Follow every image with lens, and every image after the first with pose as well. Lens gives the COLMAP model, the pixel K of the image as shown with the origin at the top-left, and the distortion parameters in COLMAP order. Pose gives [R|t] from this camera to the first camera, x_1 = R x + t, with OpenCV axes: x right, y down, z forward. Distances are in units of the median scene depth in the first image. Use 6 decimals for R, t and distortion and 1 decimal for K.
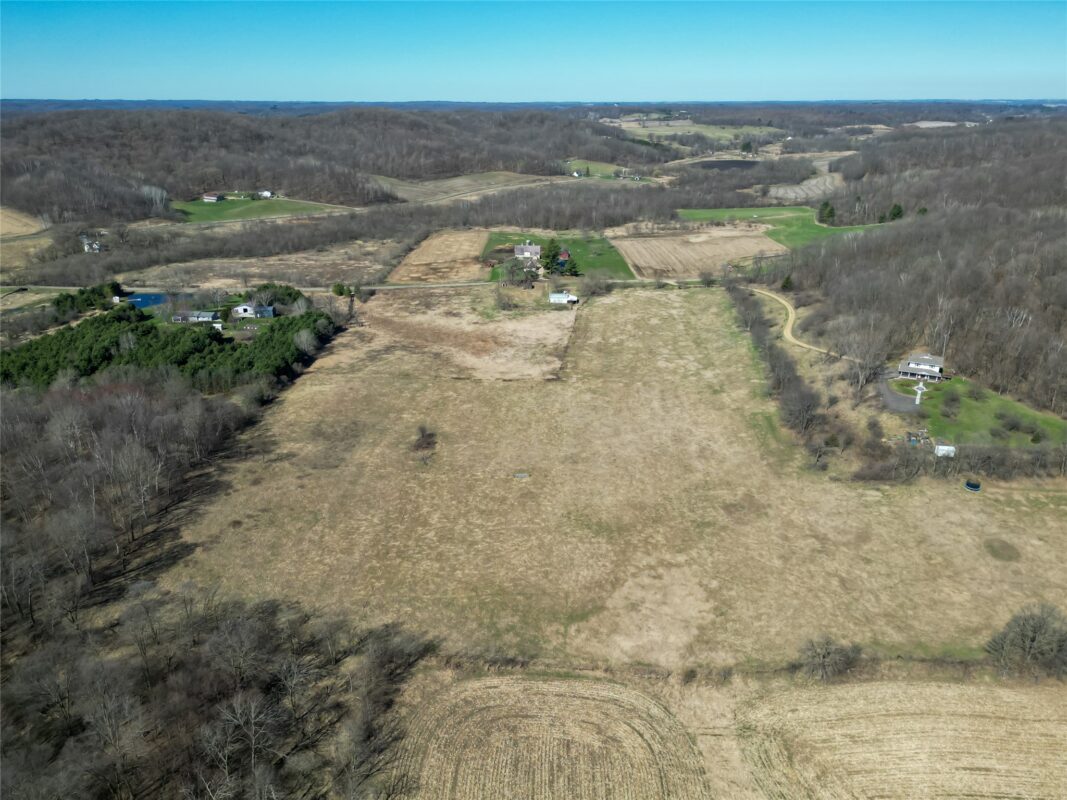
lens RADIAL K [[751.8, 0, 527.1], [0, 751.8, 402.2], [0, 0, 1]] dist [0.083205, -0.088538]
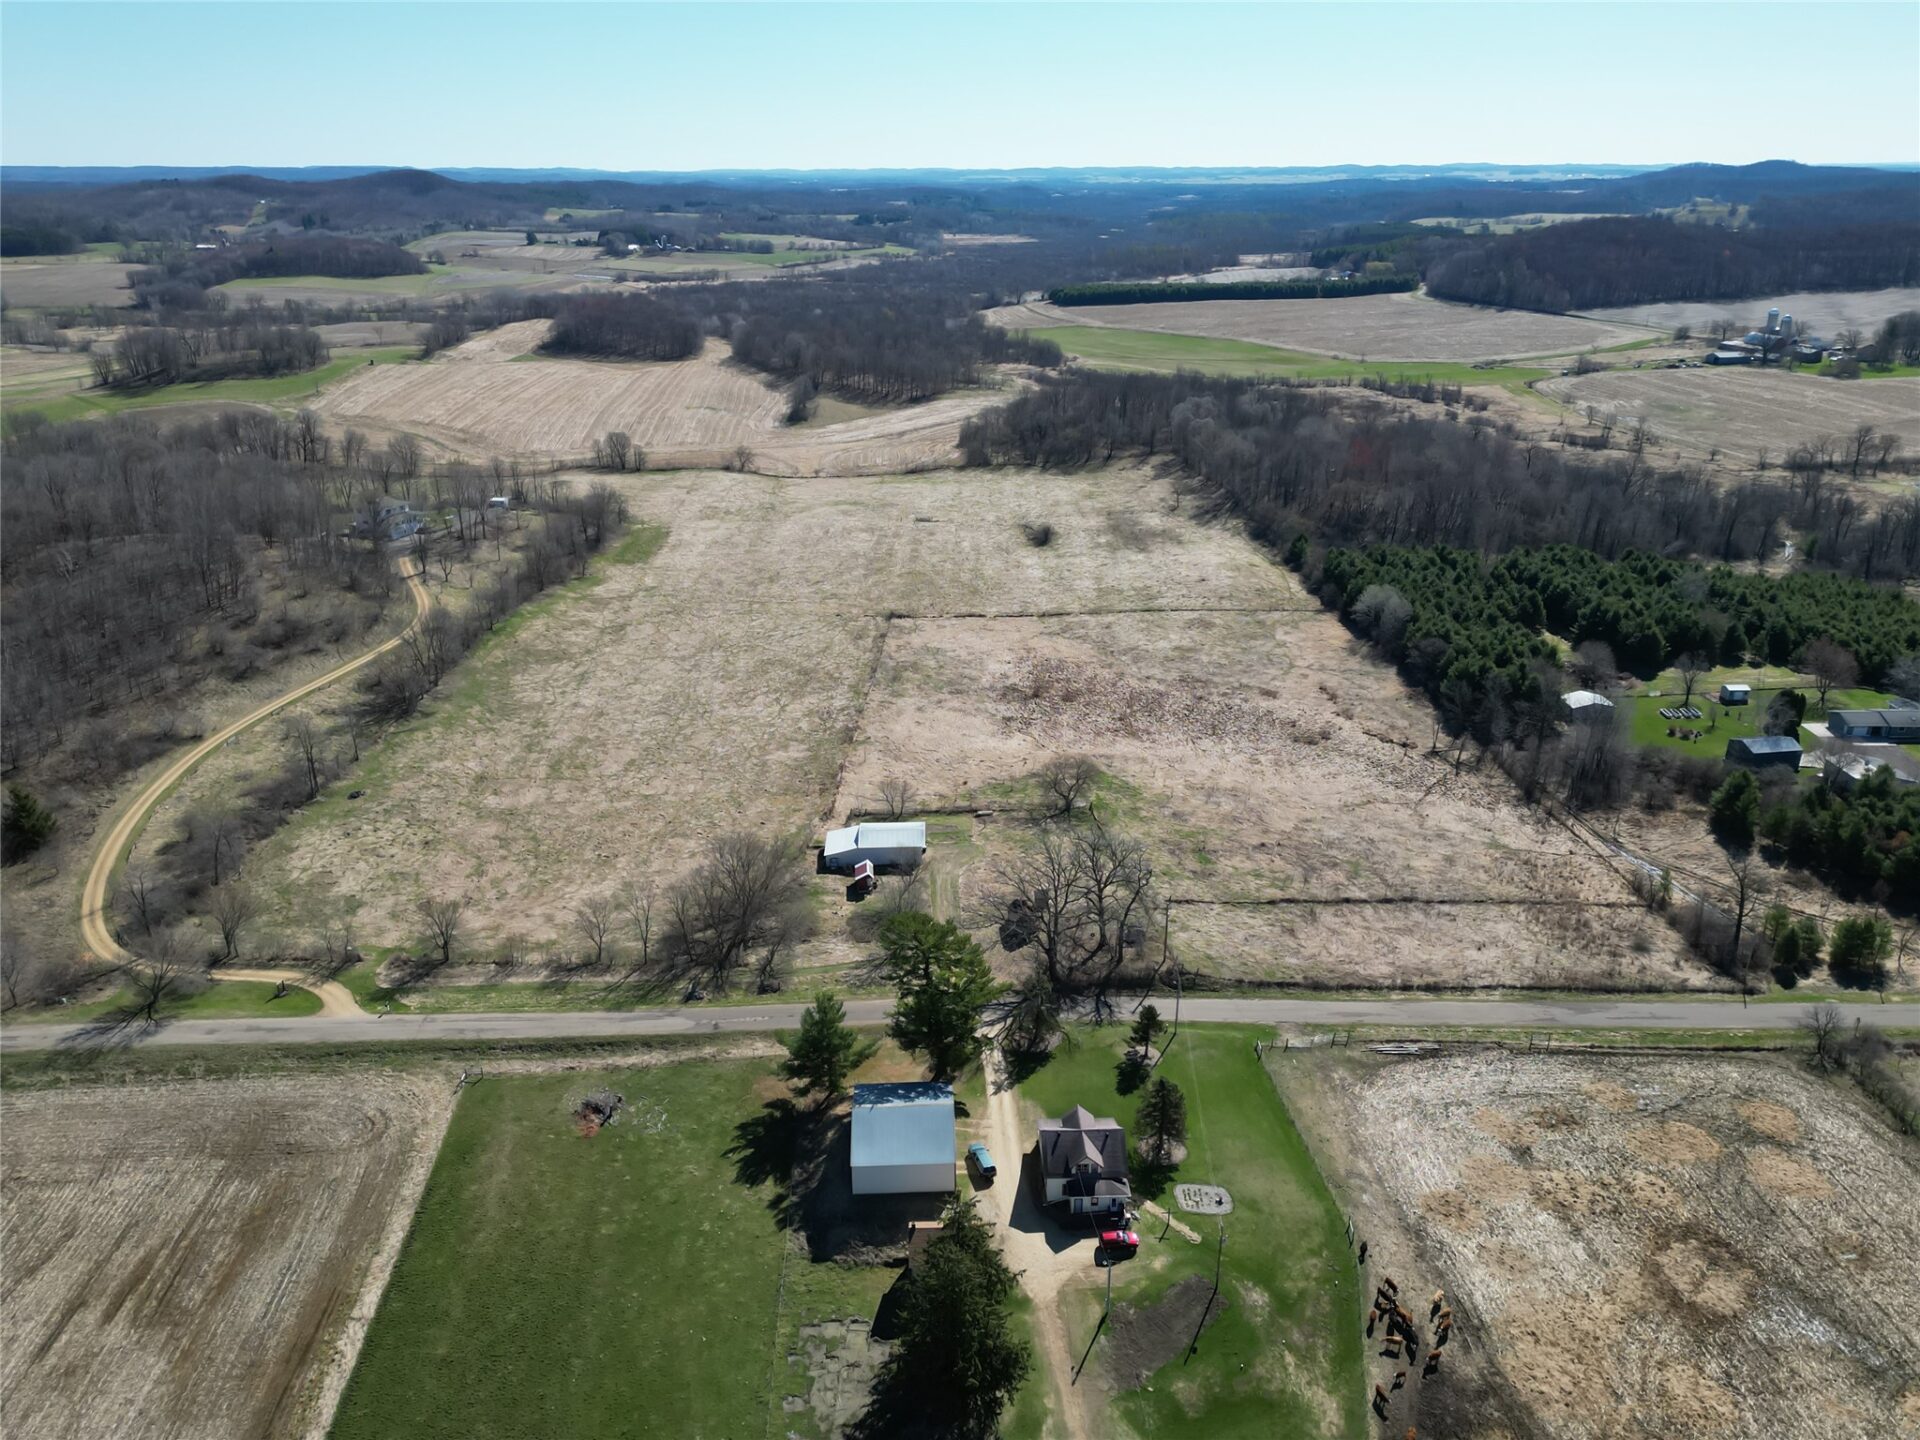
lens RADIAL K [[1352.9, 0, 948.4], [0, 1352.9, 723.9], [0, 0, 1]] dist [0.083205, -0.088538]
pose [[-0.996961, 0.033520, -0.070323, 0.039623], [-0.024379, 0.723114, 0.690299, -0.390288], [0.073991, 0.689915, -0.720099, 1.012542]]
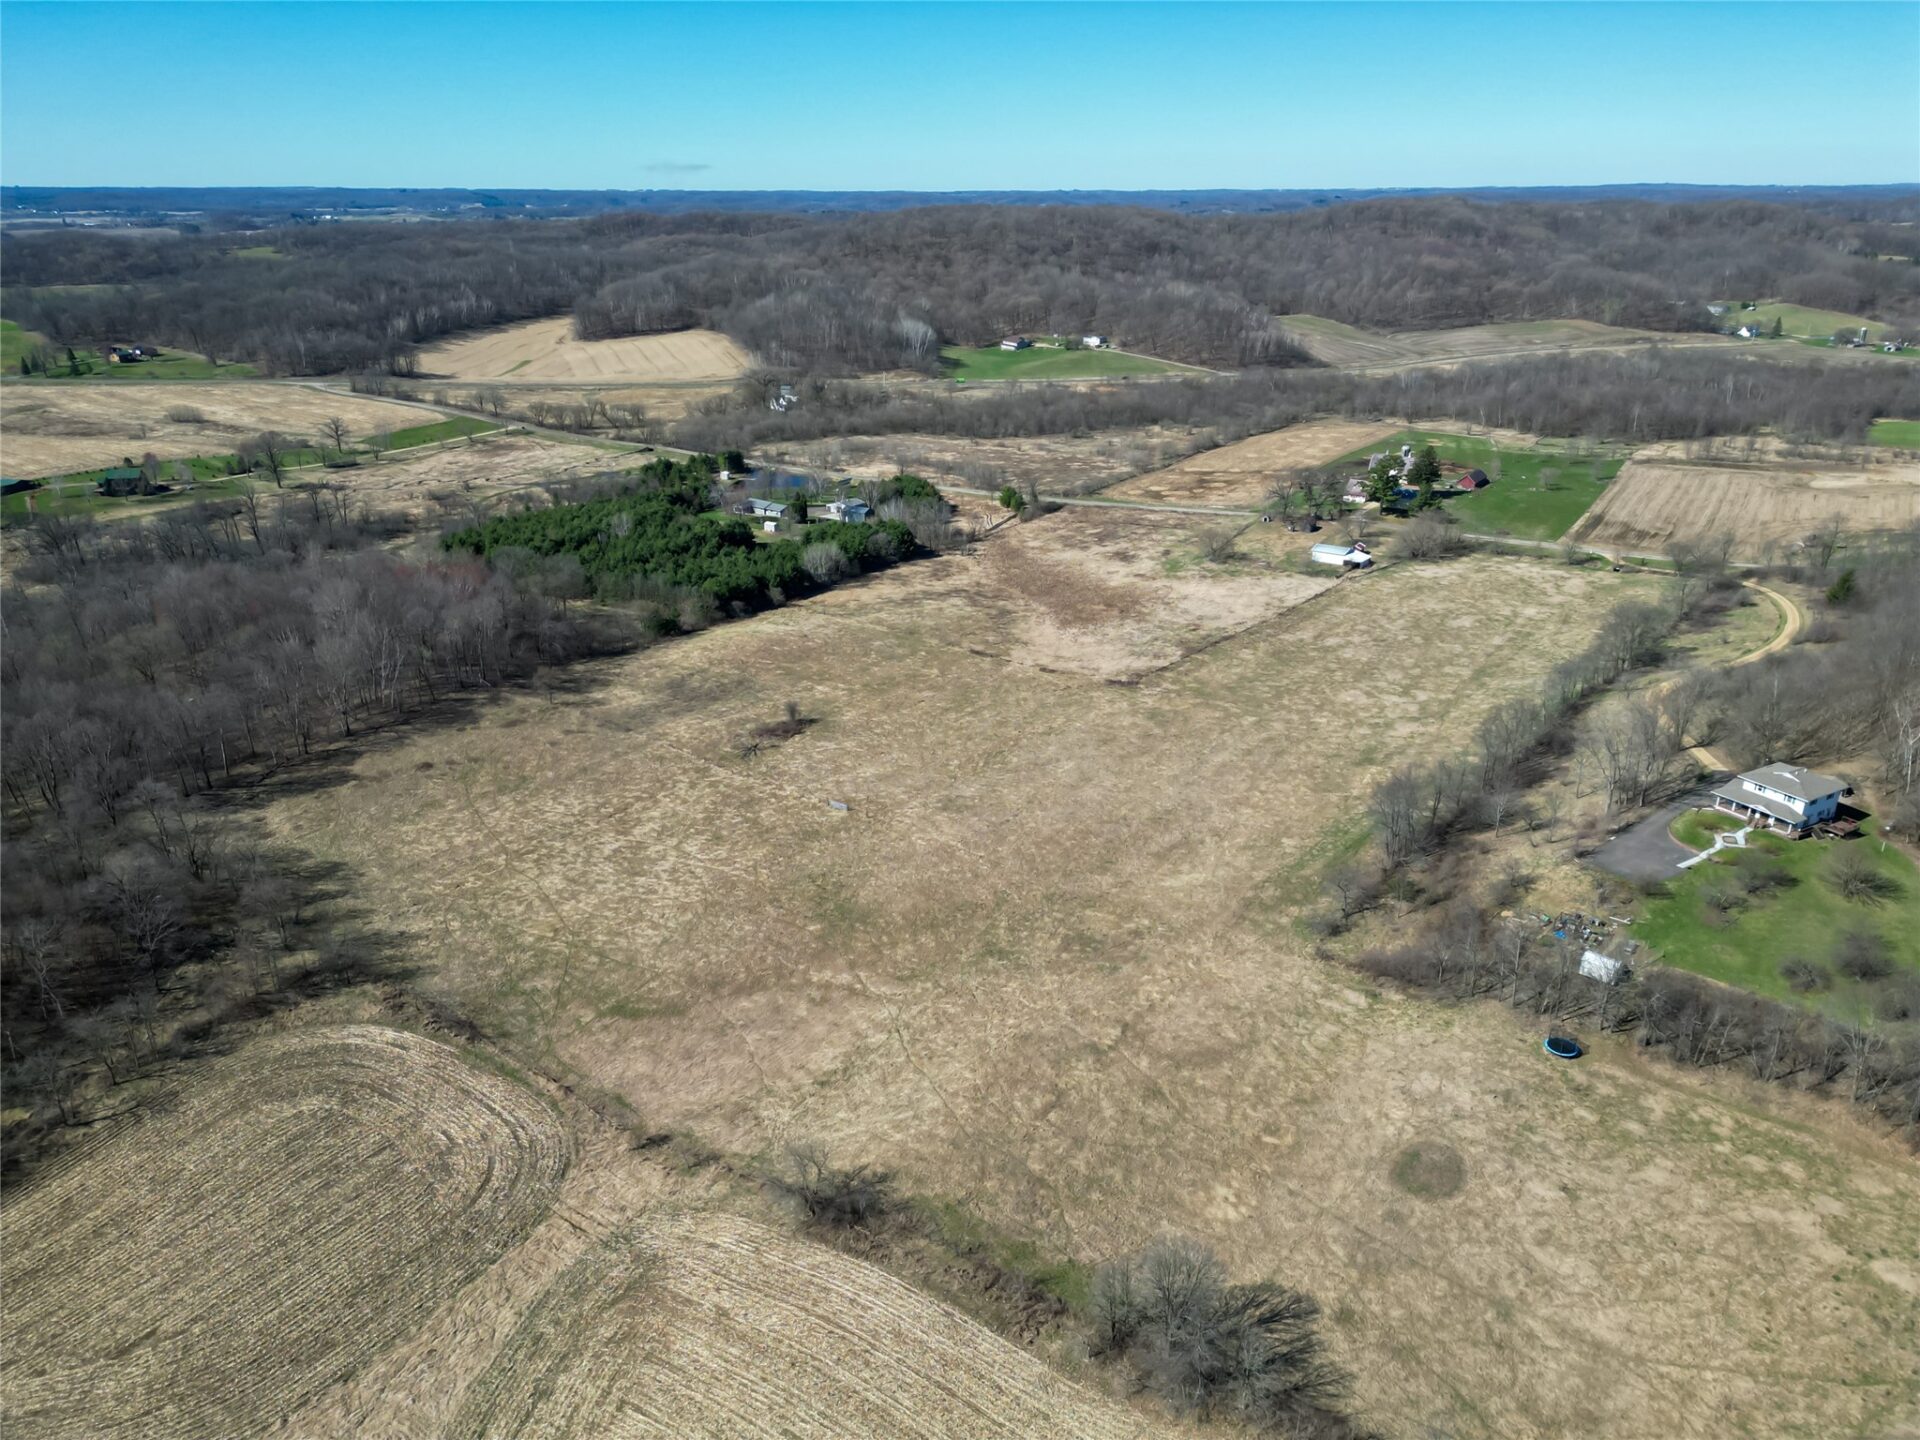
lens RADIAL K [[1338.4, 0, 952.5], [0, 1338.4, 722.6], [0, 0, 1]] dist [0.081513, -0.084805]
pose [[0.841707, 0.197365, -0.502570, 0.235630], [-0.197864, 0.978795, 0.053001, -0.016416], [0.502374, 0.054829, 0.862910, 0.051251]]
